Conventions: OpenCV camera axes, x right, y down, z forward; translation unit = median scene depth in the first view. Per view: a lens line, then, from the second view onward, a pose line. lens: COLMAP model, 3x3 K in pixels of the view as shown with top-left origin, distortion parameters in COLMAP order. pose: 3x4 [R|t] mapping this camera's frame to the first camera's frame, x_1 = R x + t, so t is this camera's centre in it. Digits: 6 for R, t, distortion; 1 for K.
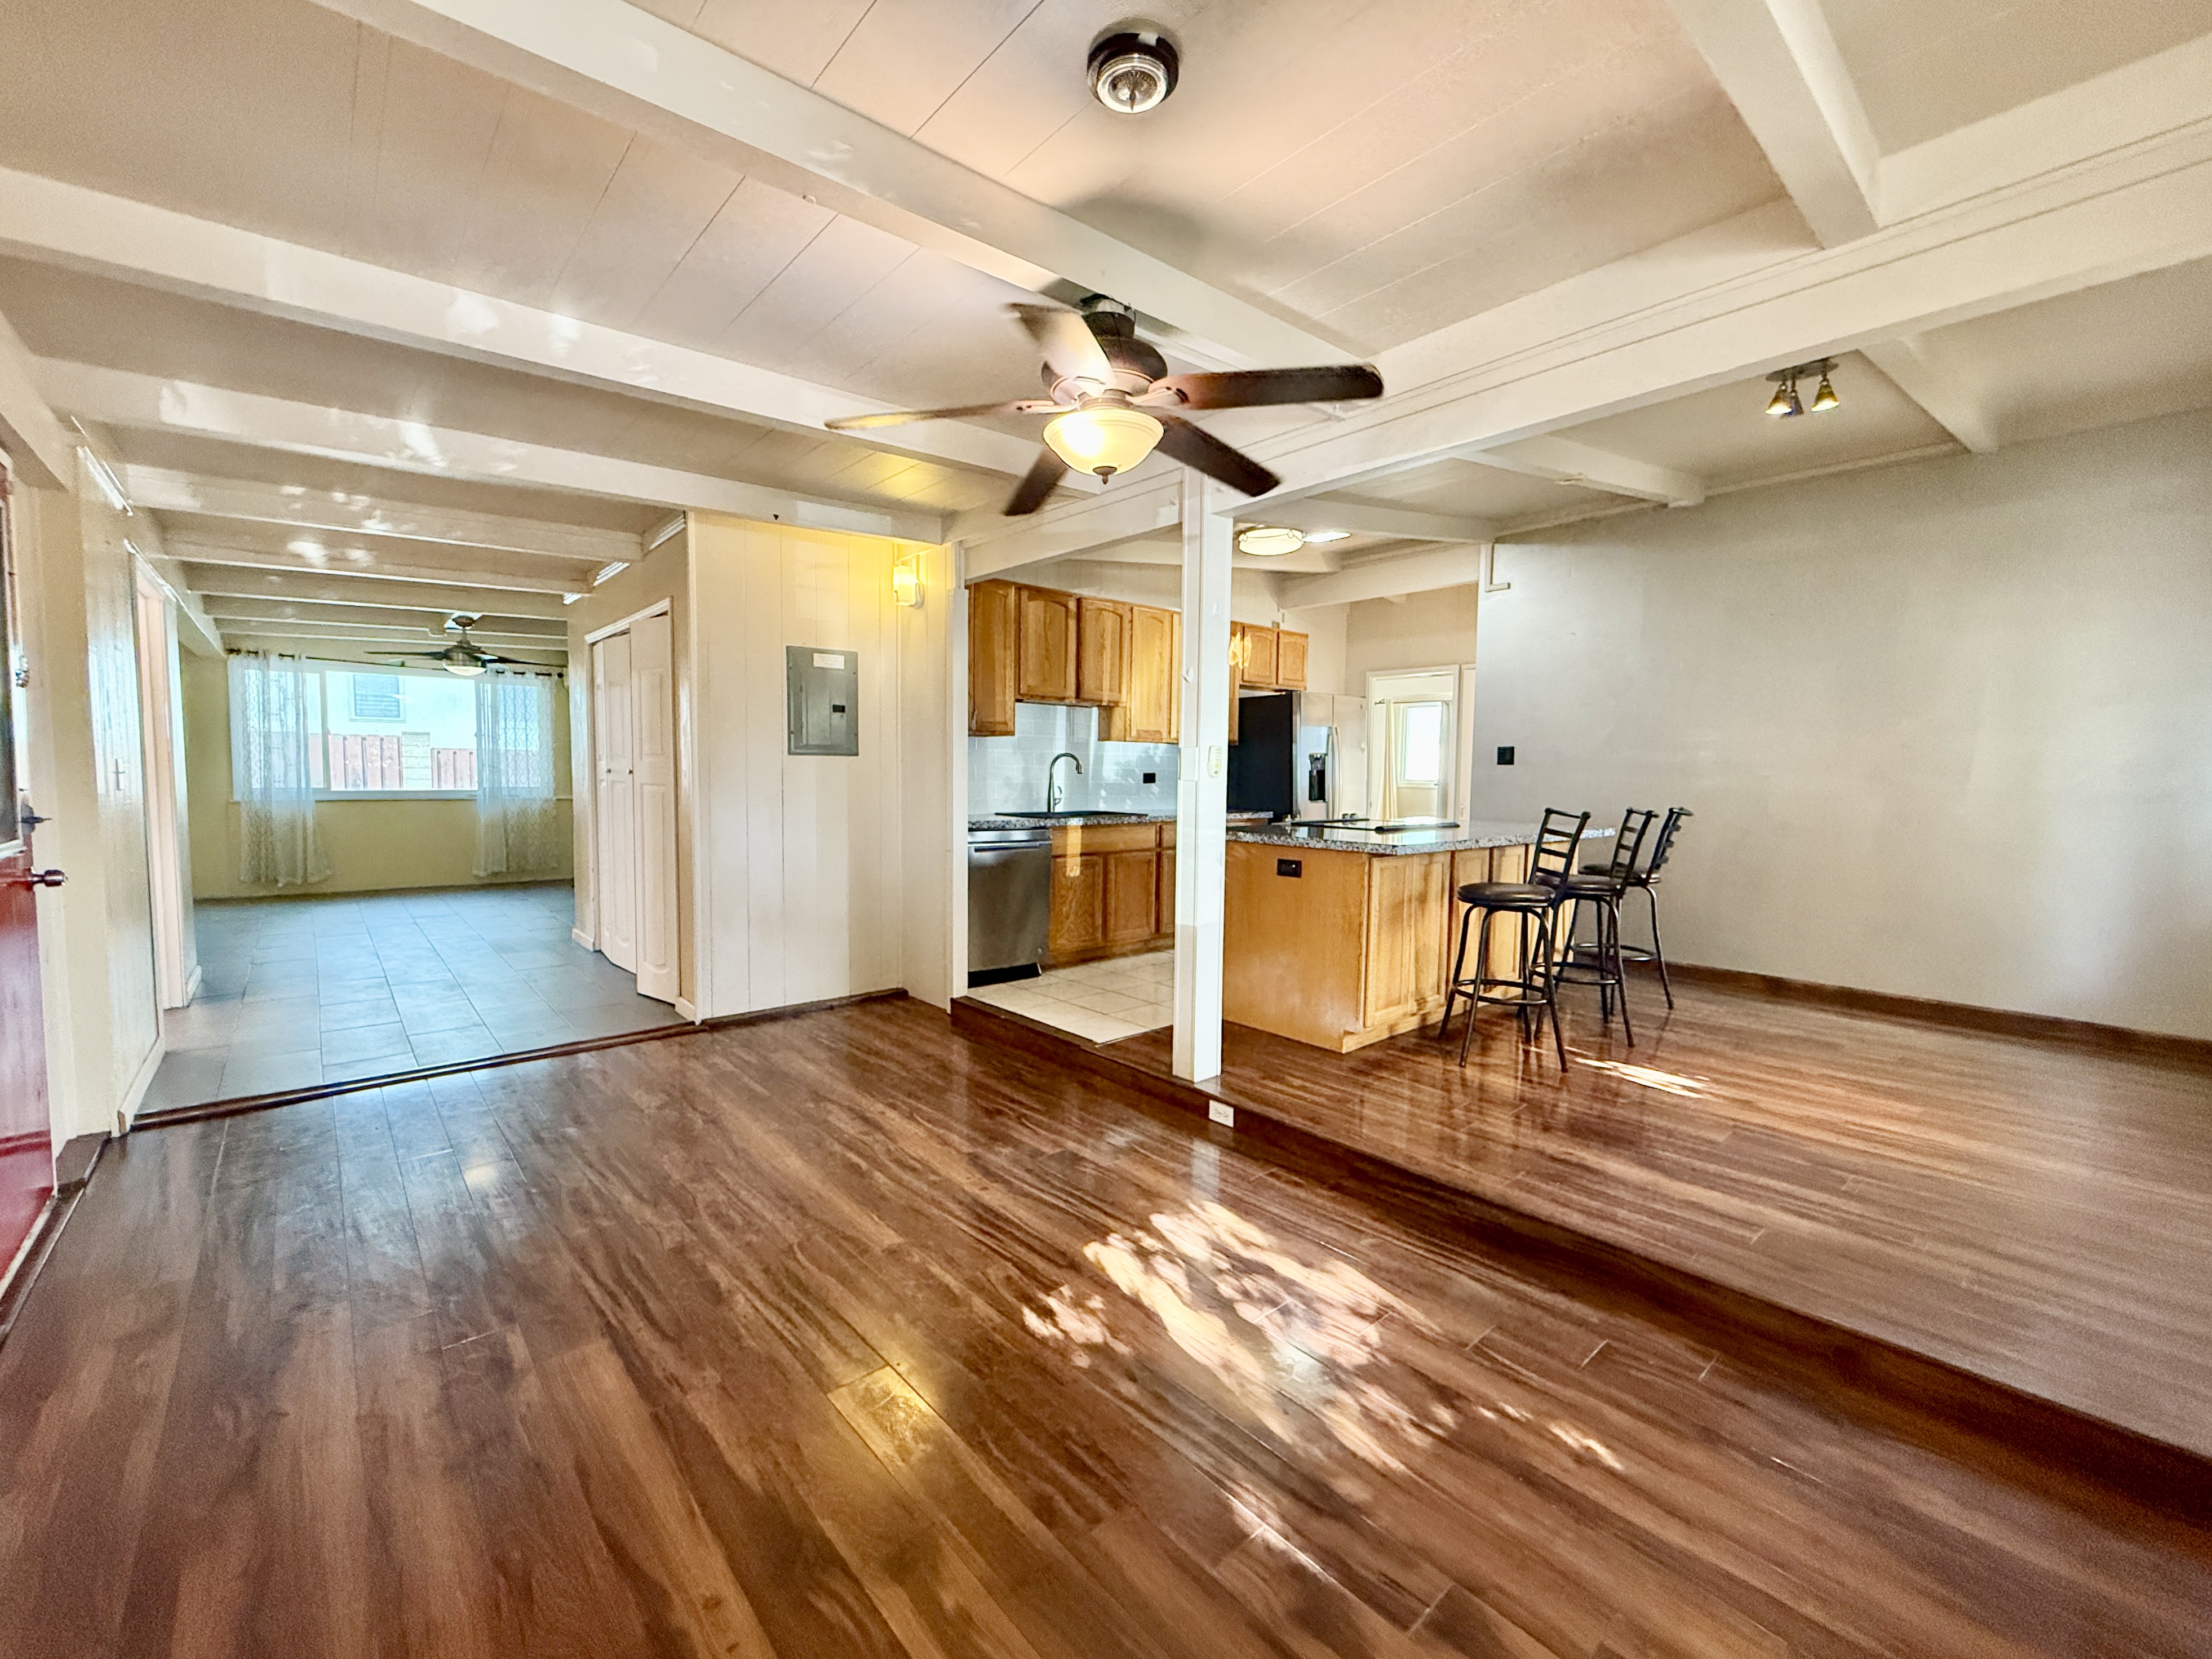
lens RADIAL K [[898.9, 0, 1099.3], [0, 898.9, 827.9], [0, 0, 1]] dist [0.000238, -0.000032]
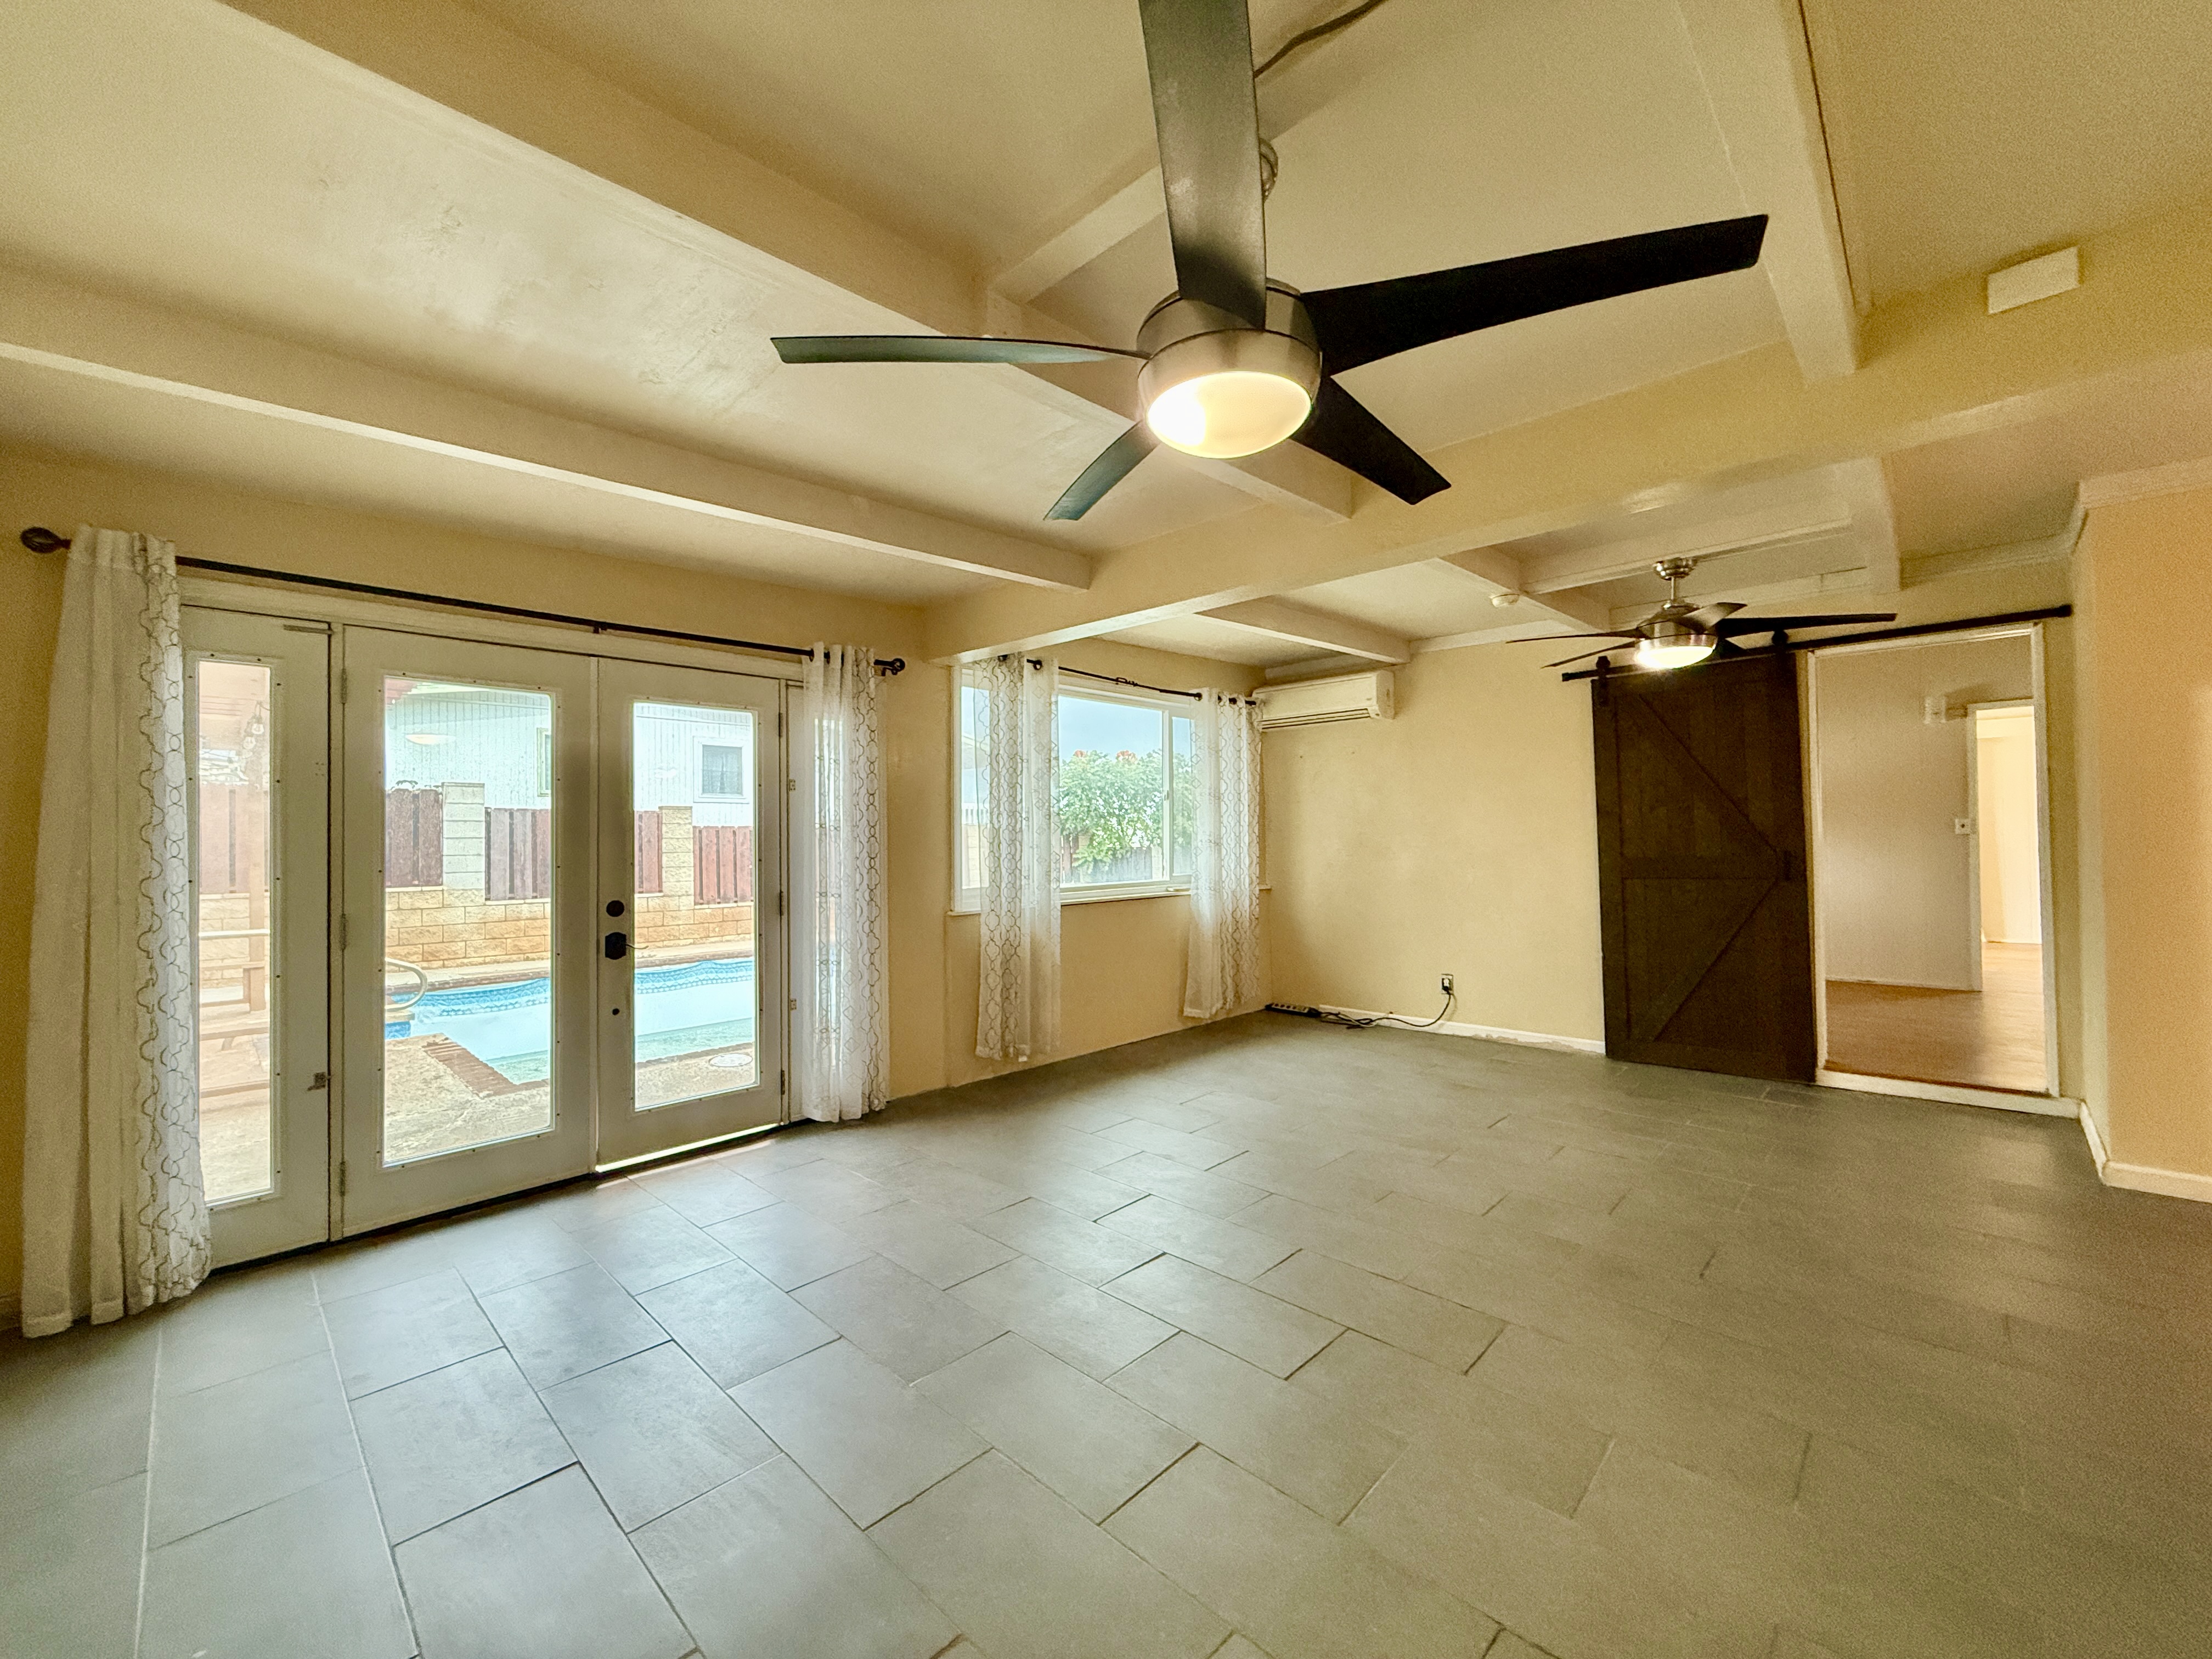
lens RADIAL K [[881.2, 0, 1100.8], [0, 881.2, 827.6], [0, 0, 1]] dist [0.000088, -0.000043]
pose [[0.995364, -0.026186, 0.092548, -1.505586], [0.032894, 0.996882, -0.071722, -0.068862], [-0.090382, 0.074434, 0.993122, 0.717032]]
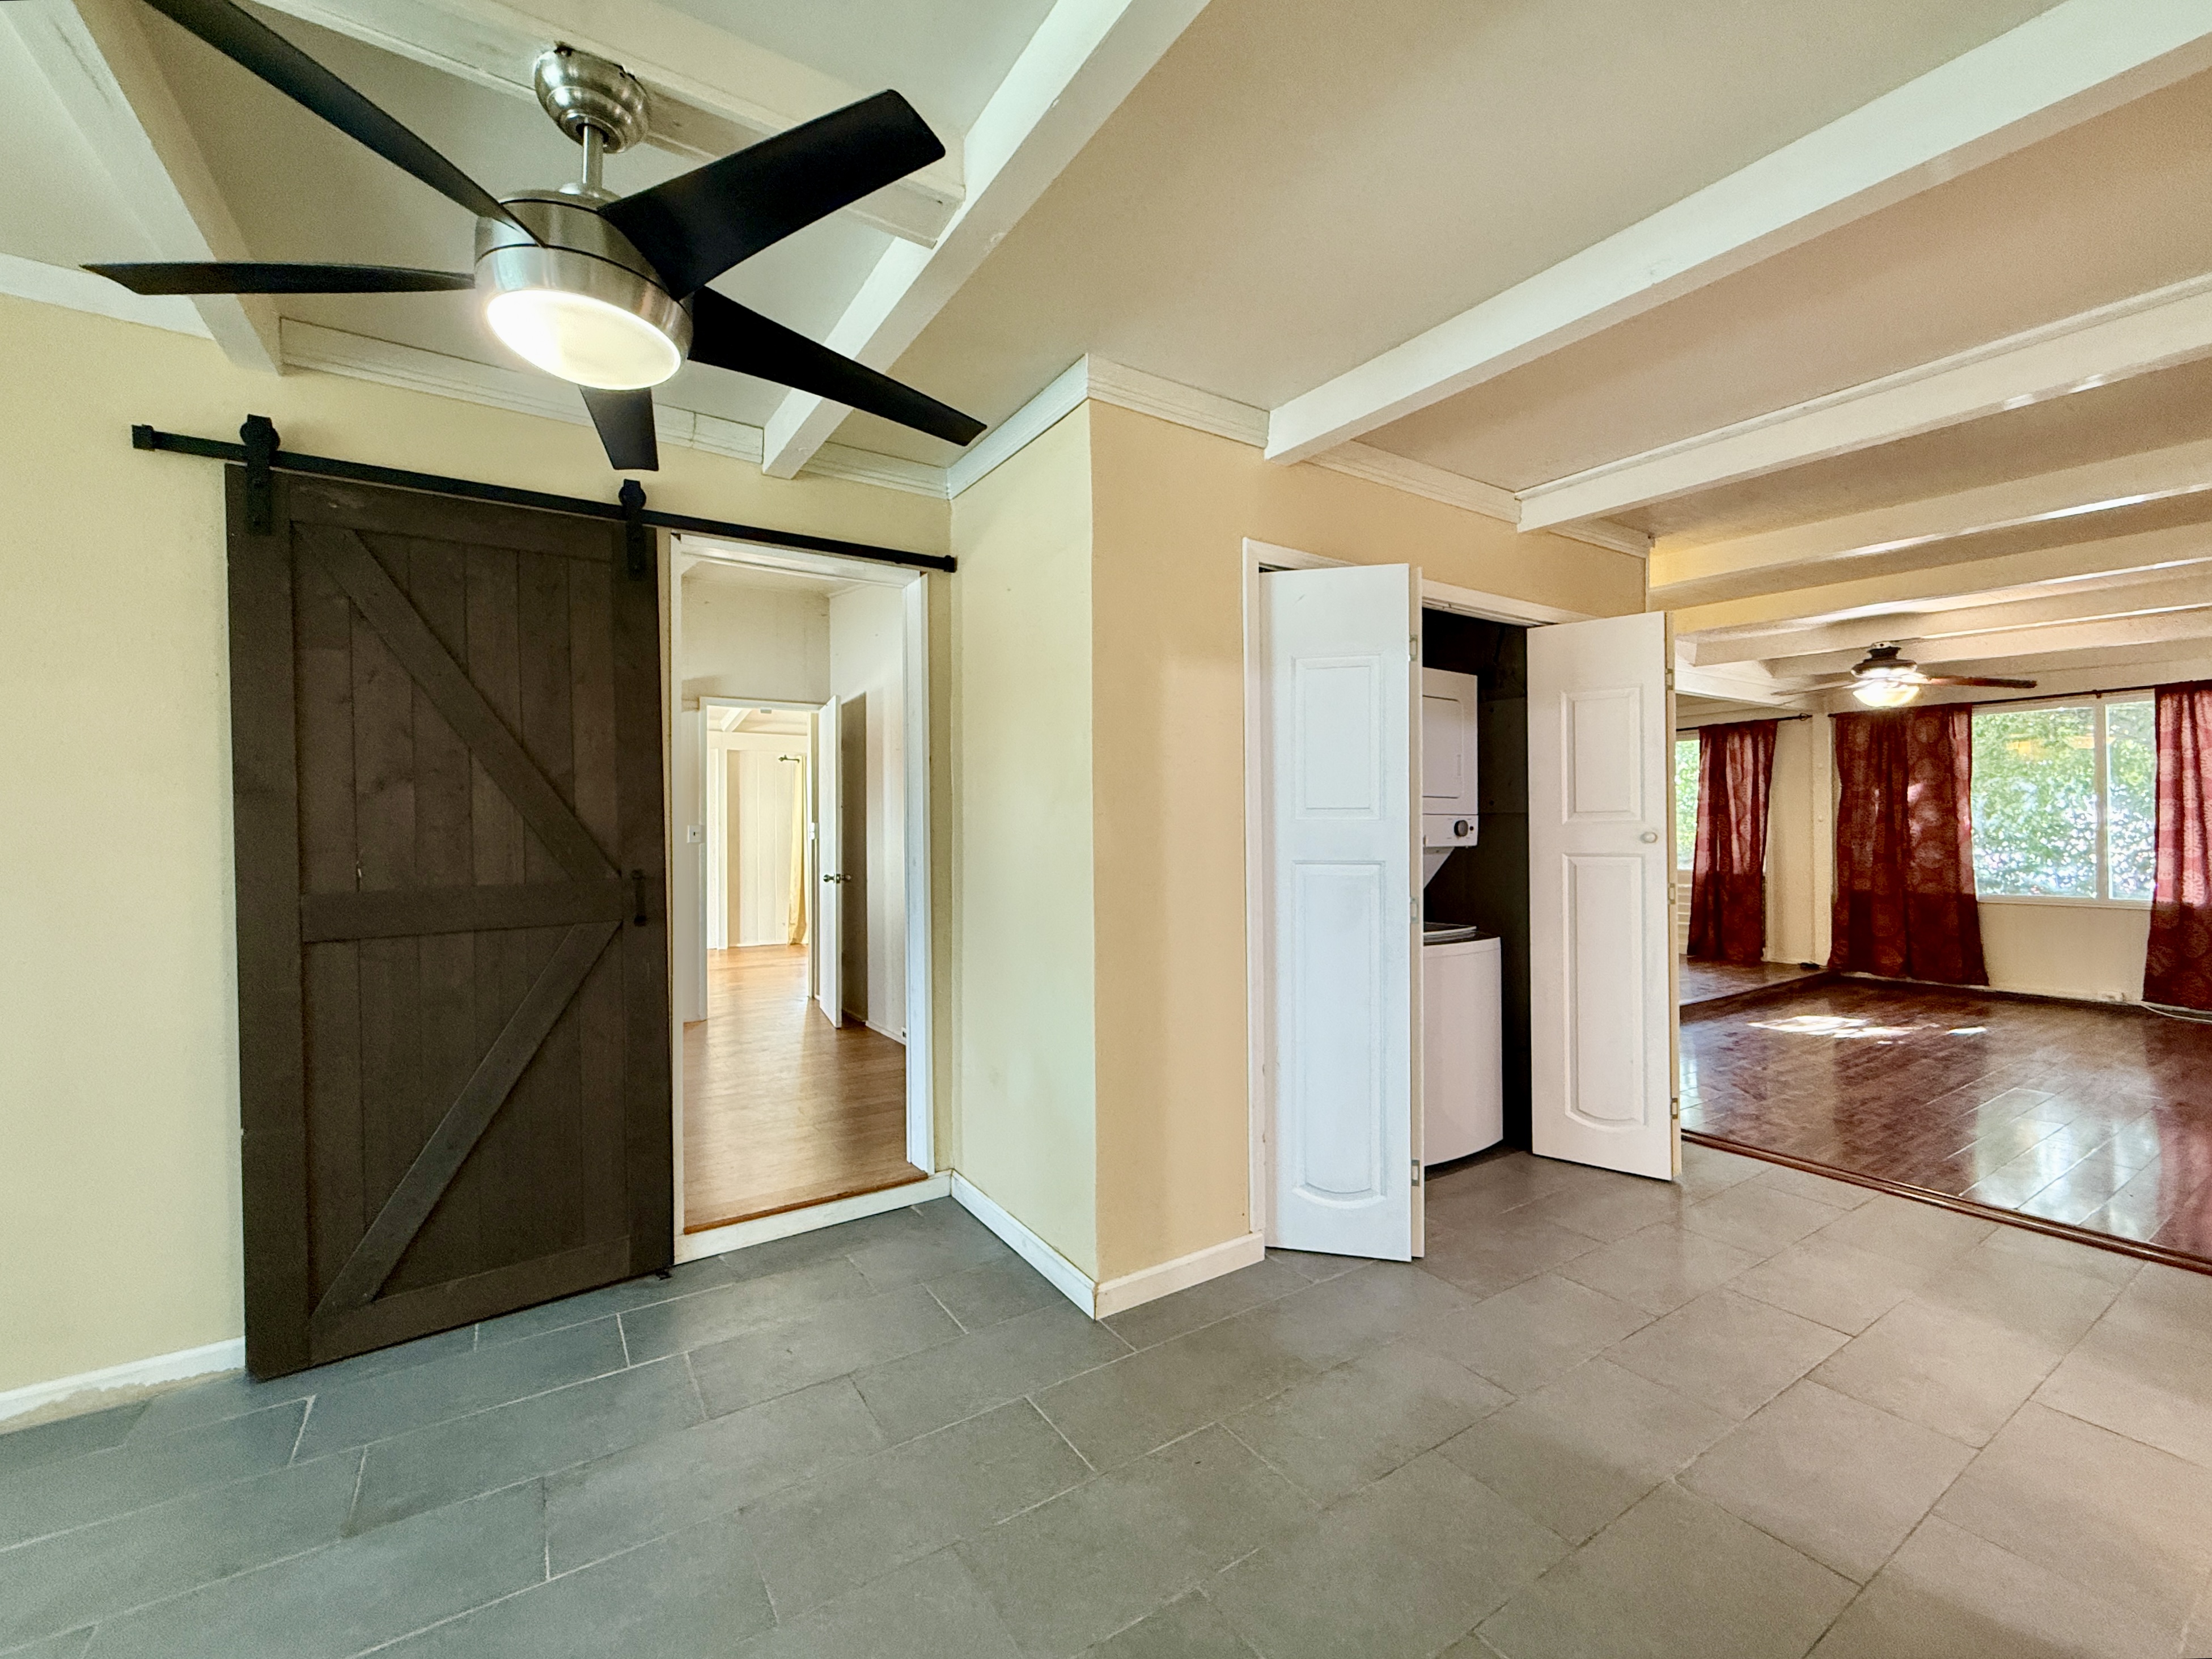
lens RADIAL K [[913.9, 0, 1100.6], [0, 913.9, 828.6], [0, 0, 1]] dist [0.000581, 0.000216]
pose [[0.145696, -0.004908, 0.989317, -1.218326], [0.072711, 0.997336, -0.005760, -0.088129], [-0.986654, 0.072773, 0.145665, 1.194110]]
